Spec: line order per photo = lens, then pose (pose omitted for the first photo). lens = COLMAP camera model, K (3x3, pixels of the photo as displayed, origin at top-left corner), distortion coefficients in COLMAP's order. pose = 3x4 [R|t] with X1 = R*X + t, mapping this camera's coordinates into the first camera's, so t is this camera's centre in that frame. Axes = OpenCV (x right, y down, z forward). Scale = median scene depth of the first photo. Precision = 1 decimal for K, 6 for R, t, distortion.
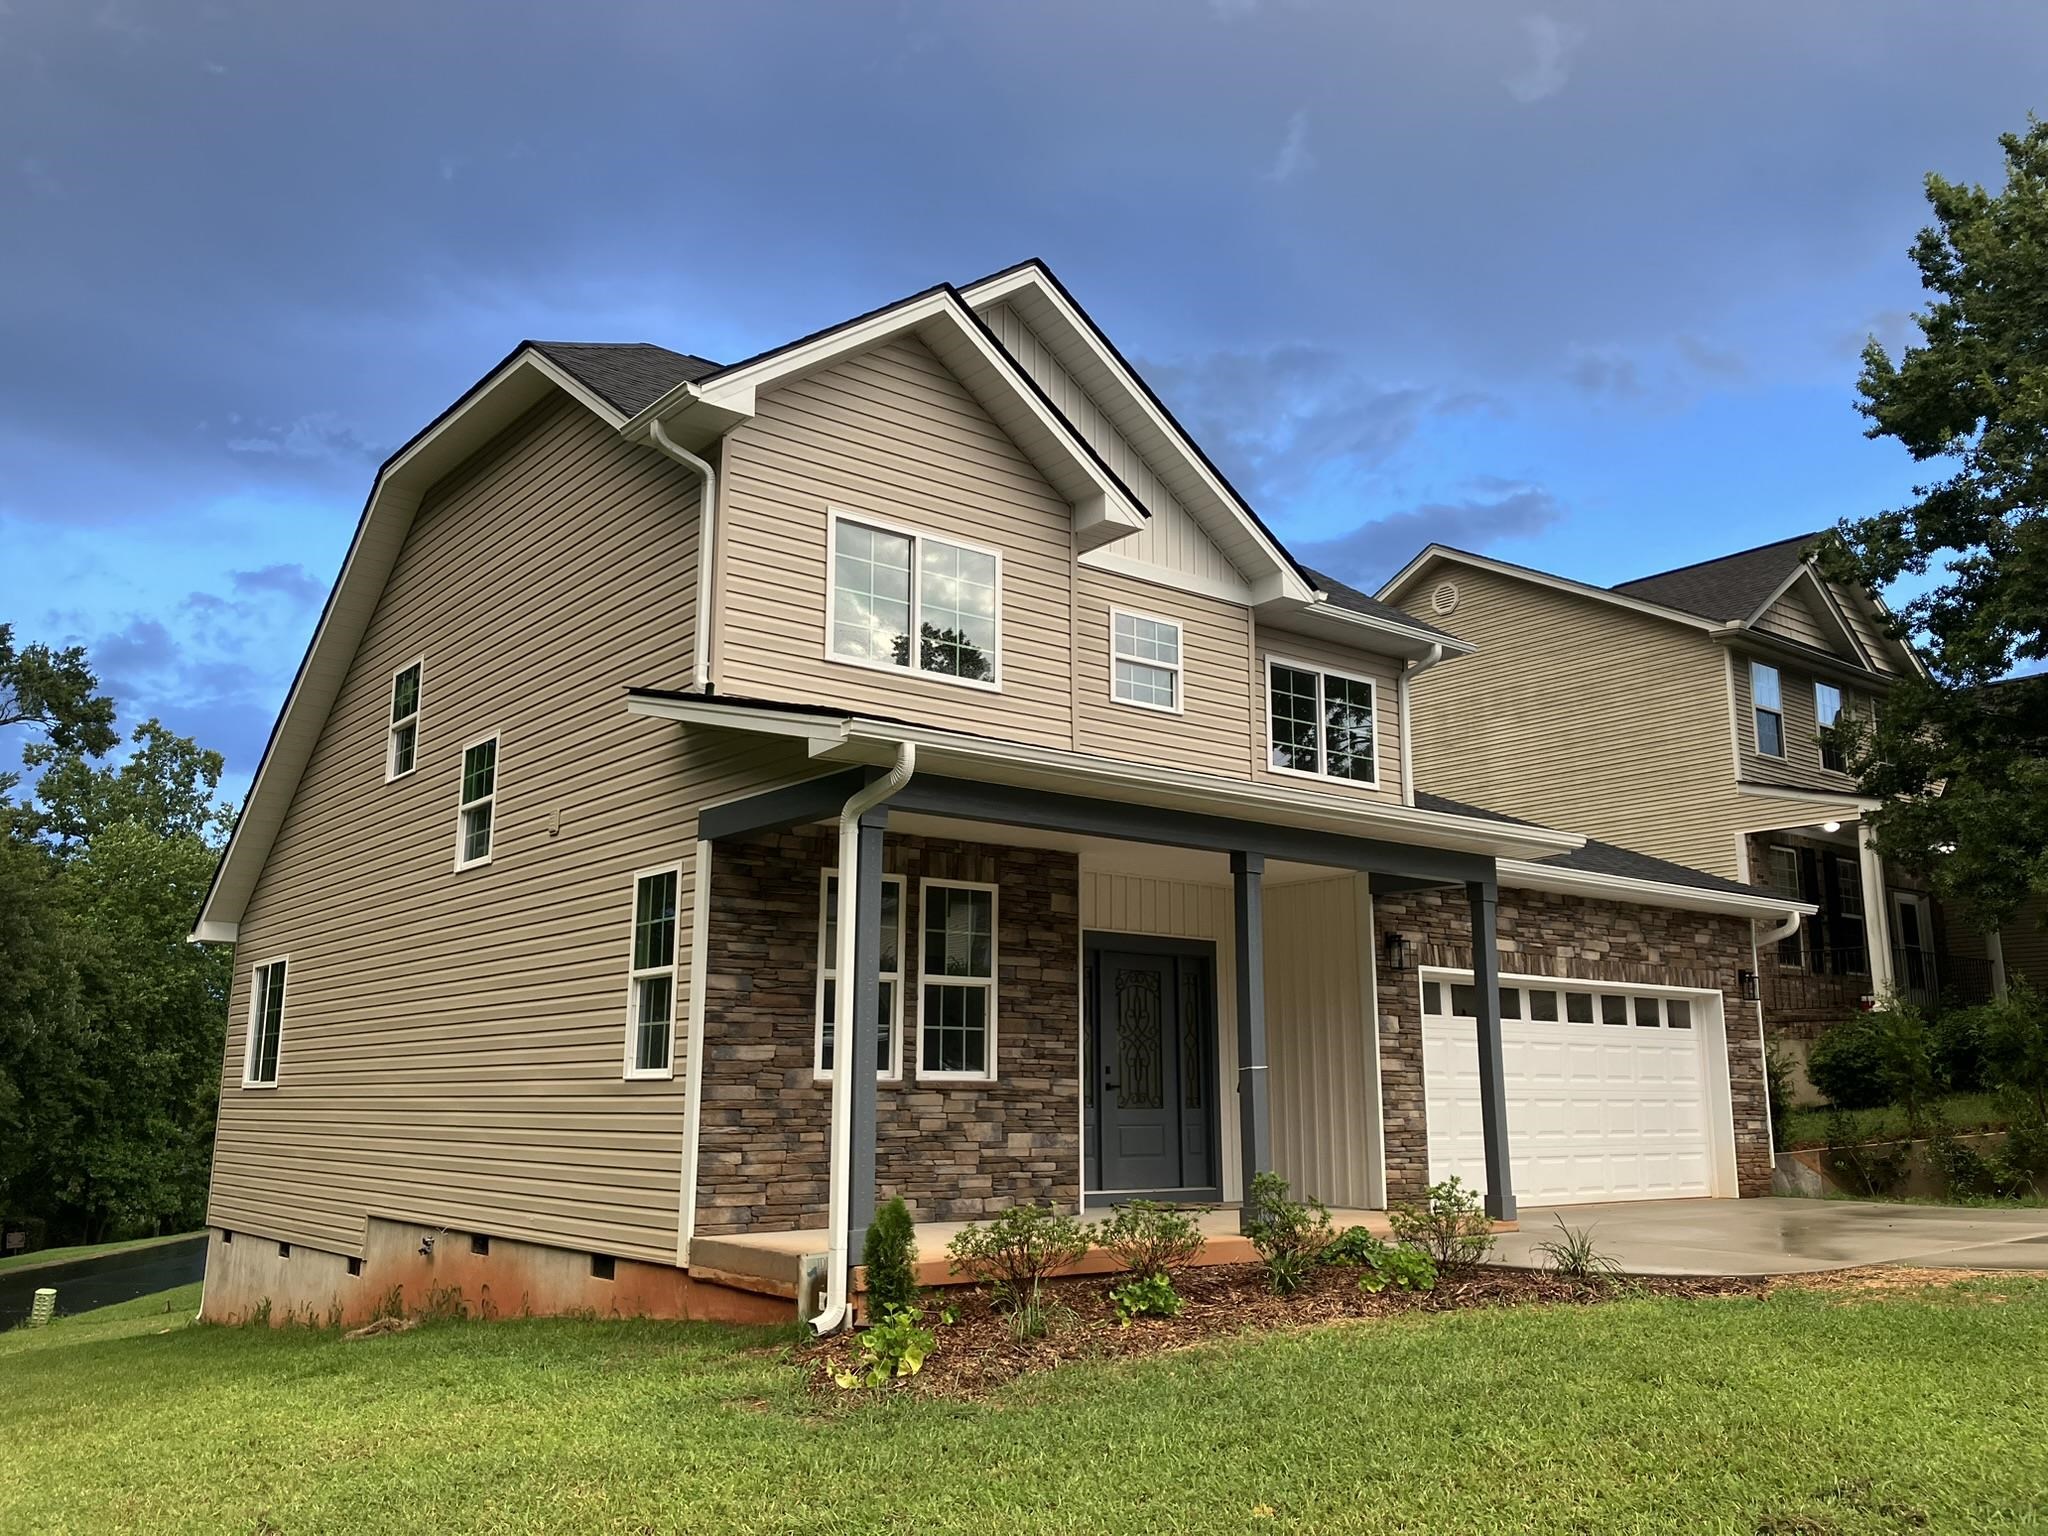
lens RADIAL K [[1686.5, 0, 1009.7], [0, 1686.5, 756.2], [0, 0, 1]] dist [0.011900, -0.014348]
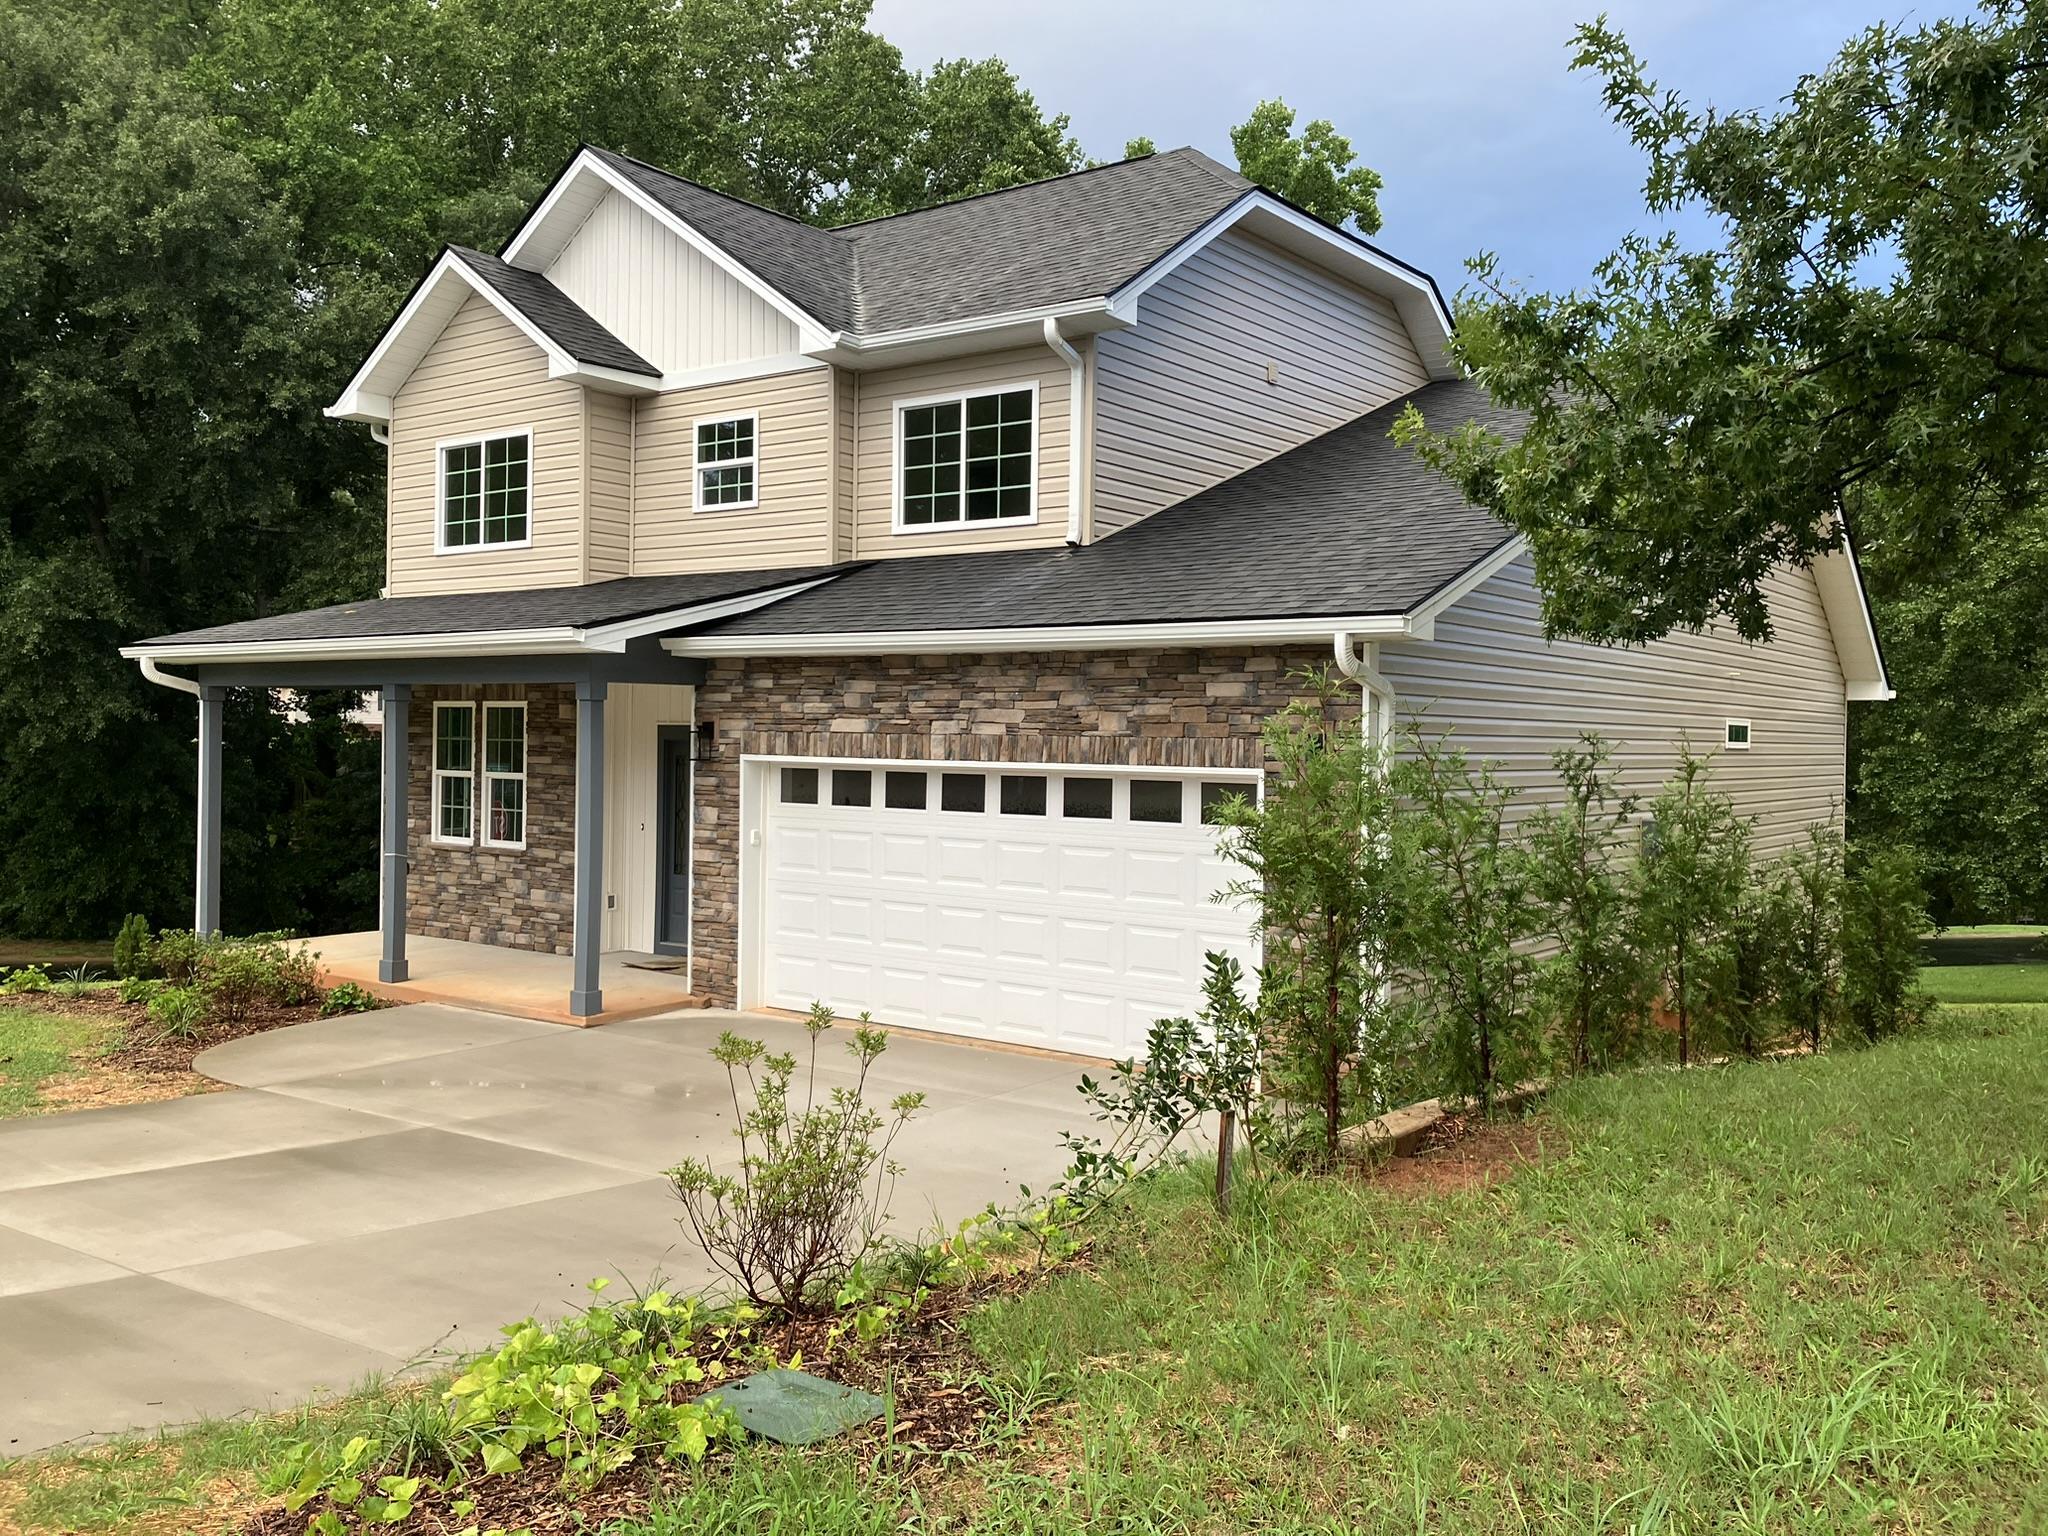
lens RADIAL K [[1686.5, 0, 1014.5], [0, 1686.5, 783.1], [0, 0, 1]] dist [0.011900, -0.014348]
pose [[0.261305, 0.024340, -0.964949, 1.192948], [0.178940, 0.981133, 0.073204, 0.097546], [0.948525, -0.191796, 0.252019, 0.901567]]
